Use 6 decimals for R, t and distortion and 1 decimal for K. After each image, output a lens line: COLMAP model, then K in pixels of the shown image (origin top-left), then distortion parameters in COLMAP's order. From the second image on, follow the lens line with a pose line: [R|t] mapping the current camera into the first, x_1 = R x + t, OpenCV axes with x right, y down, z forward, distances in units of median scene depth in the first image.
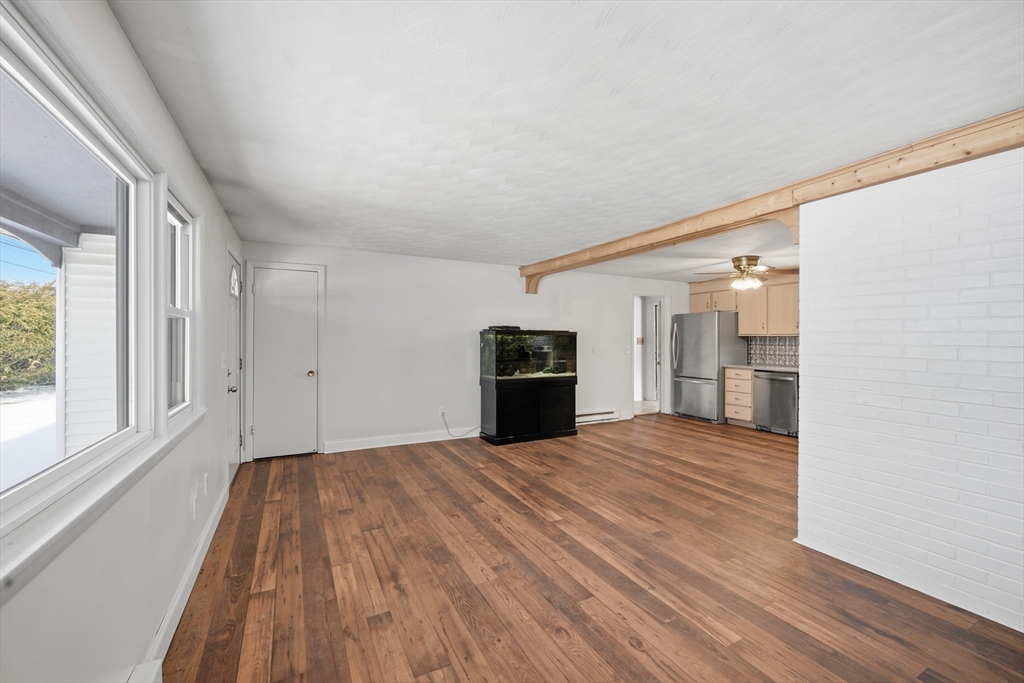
lens RADIAL K [[417.0, 0, 512.0], [0, 417.0, 341.5], [0, 0, 1]] dist [-0.001062, -0.006473]
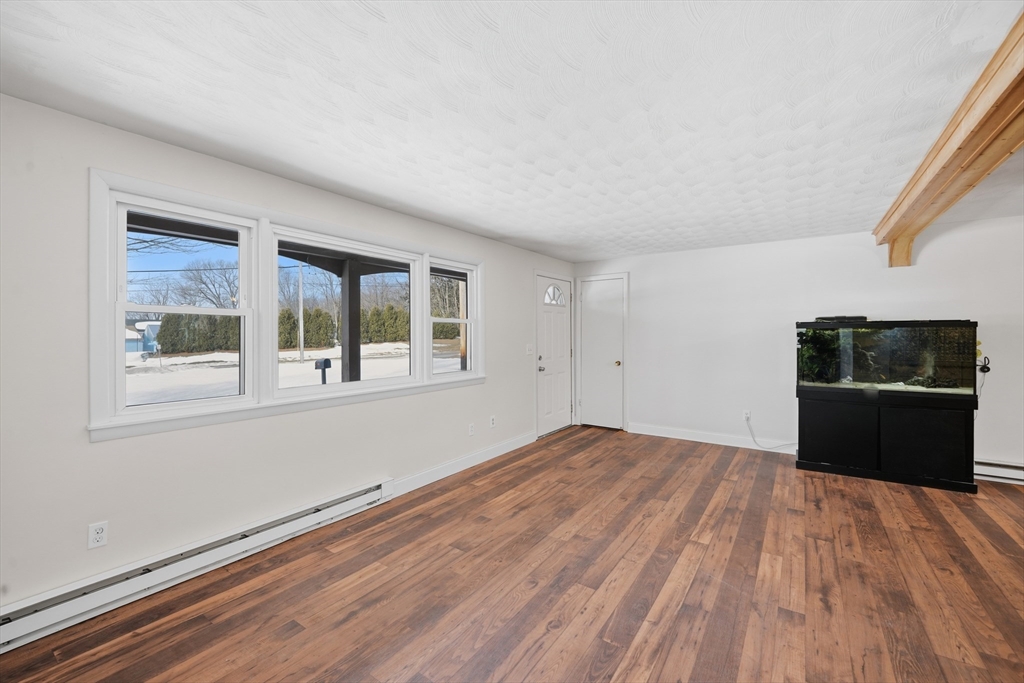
lens RADIAL K [[421.8, 0, 511.0], [0, 421.8, 334.1], [0, 0, 1]] dist [-0.000913, -0.005582]
pose [[0.460892, -0.004410, -0.887445, 0.643503], [-0.002142, 0.999979, -0.006082, 0.000773], [0.887453, 0.004704, 0.460873, 0.221504]]
